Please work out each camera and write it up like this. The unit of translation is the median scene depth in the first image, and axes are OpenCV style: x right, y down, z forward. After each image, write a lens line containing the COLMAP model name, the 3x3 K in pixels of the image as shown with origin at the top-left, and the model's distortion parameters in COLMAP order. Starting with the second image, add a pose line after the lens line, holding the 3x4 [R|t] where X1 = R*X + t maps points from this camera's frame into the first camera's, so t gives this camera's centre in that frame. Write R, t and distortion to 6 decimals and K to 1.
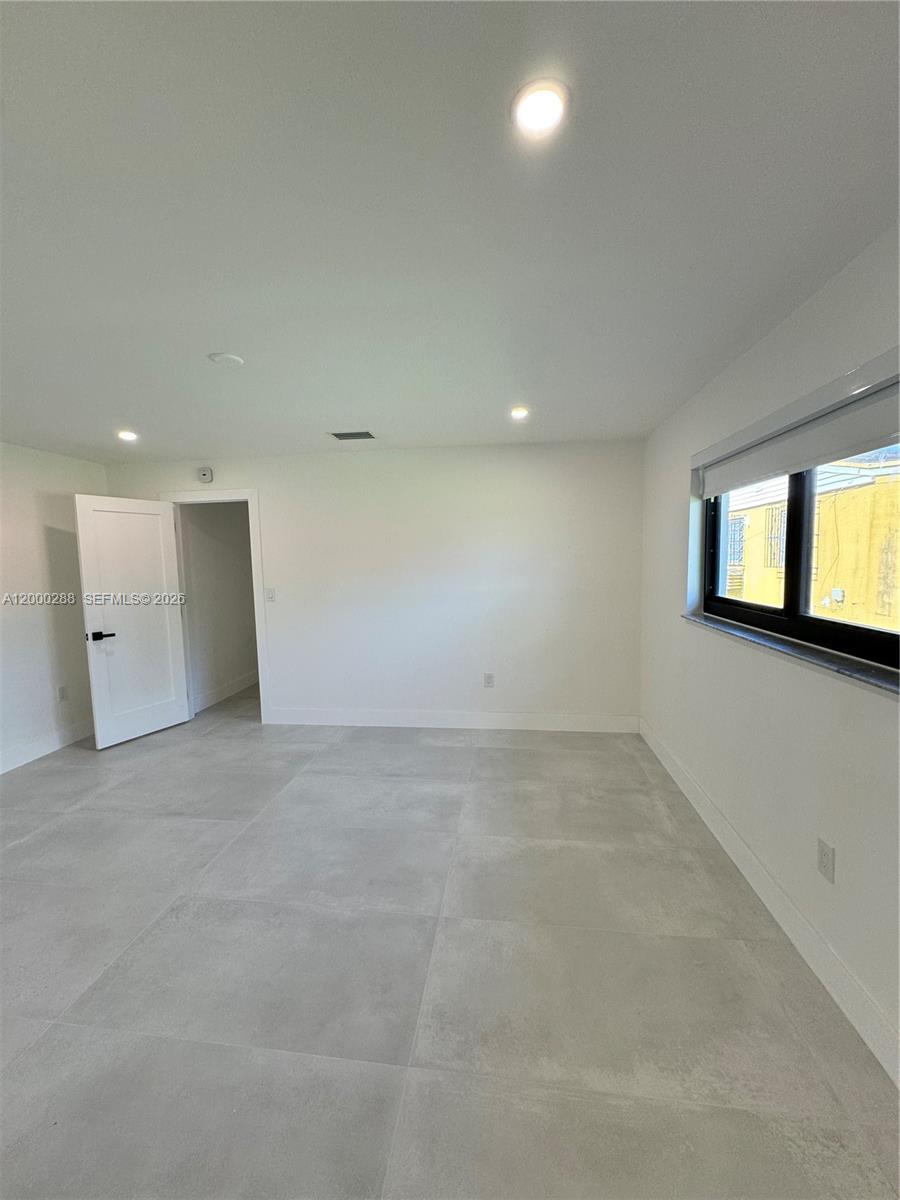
lens RADIAL K [[475.8, 0, 451.2], [0, 475.8, 604.4], [0, 0, 1]] dist [-0.001168, -0.000508]
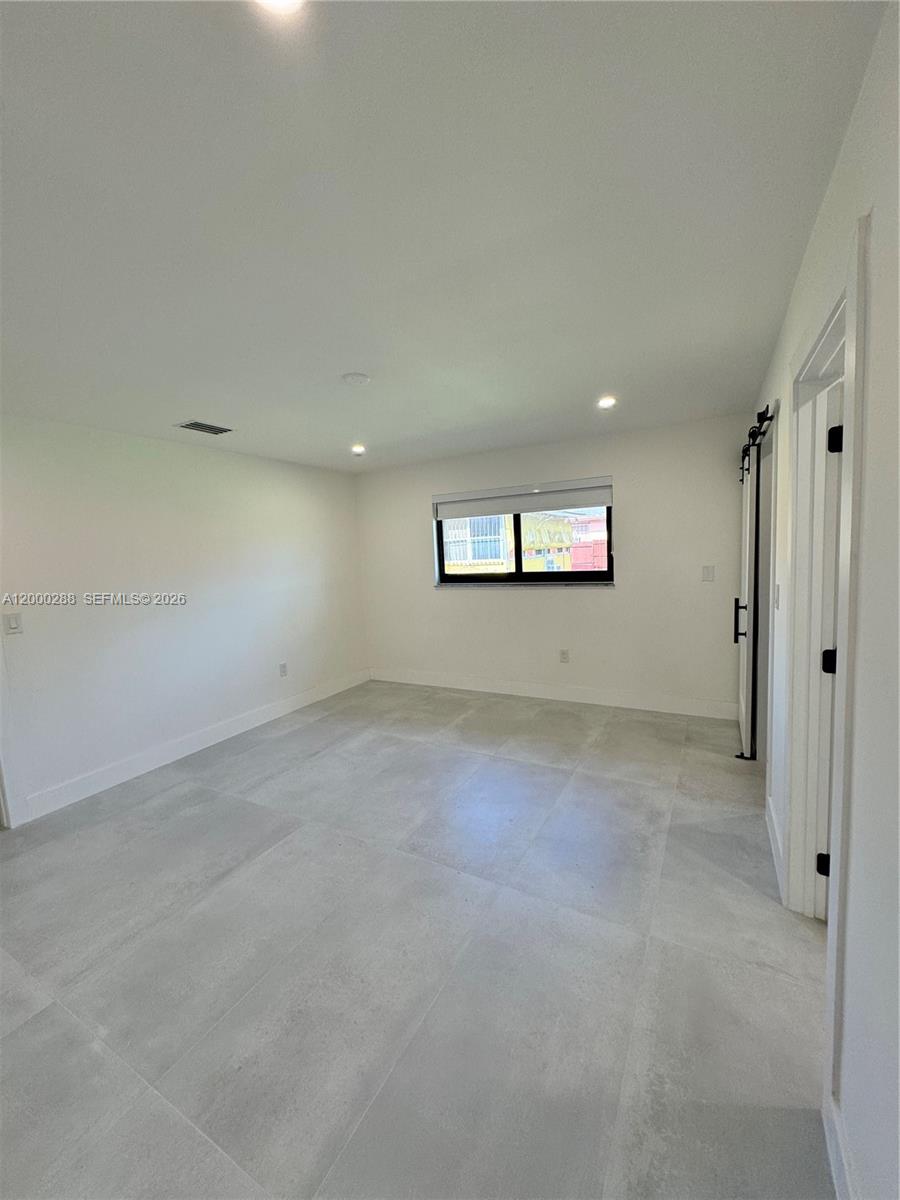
lens RADIAL K [[475.8, 0, 450.1], [0, 475.8, 595.3], [0, 0, 1]] dist [-0.001168, -0.000508]
pose [[0.372191, -0.086309, 0.924134, -1.159418], [0.135308, 0.990076, 0.037973, -0.000956], [-0.918240, 0.110910, 0.380176, 0.303840]]
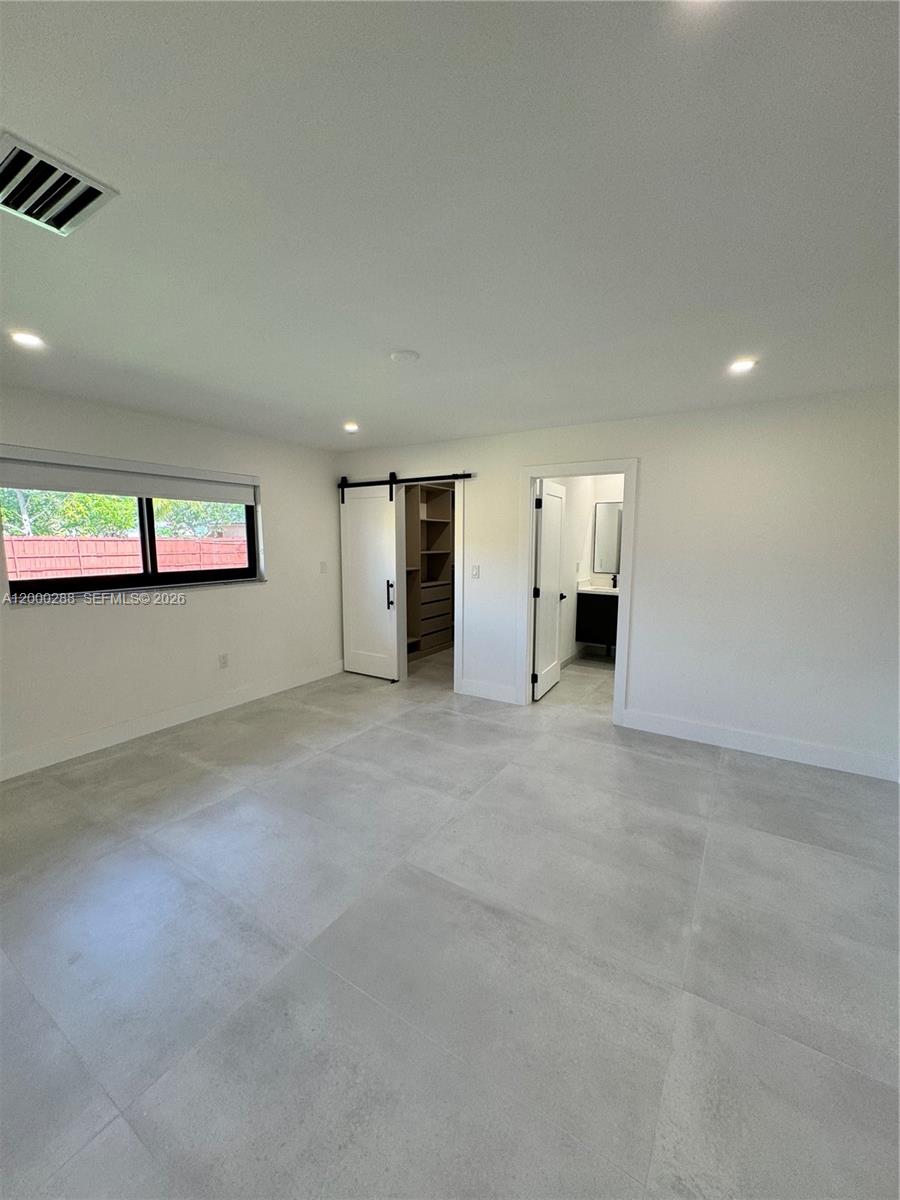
lens RADIAL K [[475.8, 0, 449.3], [0, 475.8, 598.9], [0, 0, 1]] dist [-0.001168, -0.000508]
pose [[-0.903542, -0.035525, 0.427023, -0.813454], [0.060366, 0.976066, 0.208929, -0.143775], [-0.424225, 0.214554, -0.879772, 1.564211]]
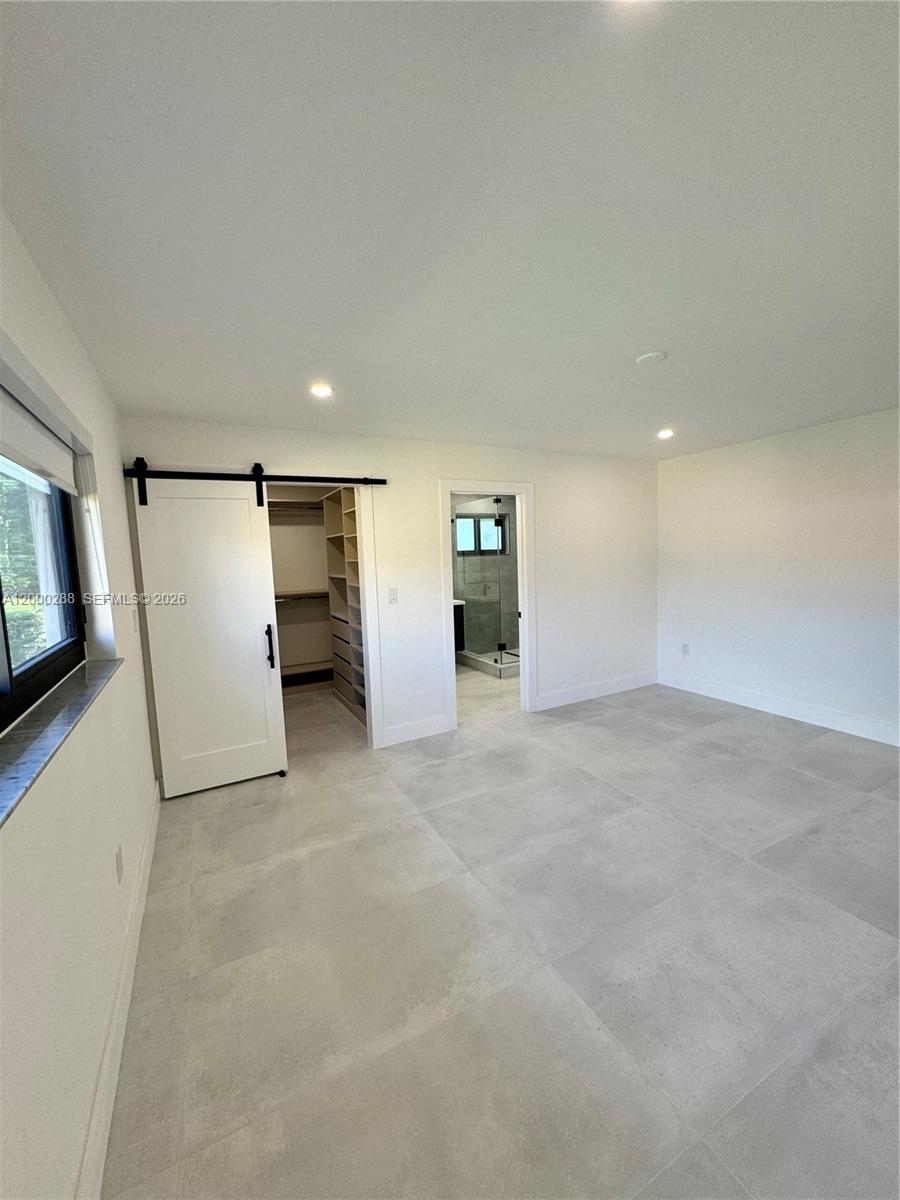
lens RADIAL K [[475.8, 0, 446.8], [0, 475.8, 599.9], [0, 0, 1]] dist [-0.001168, -0.000508]
pose [[-0.822797, 0.107156, -0.558142, 0.421421], [-0.003344, 0.981135, 0.193295, -0.144070], [0.568326, 0.160909, -0.806916, 1.279786]]
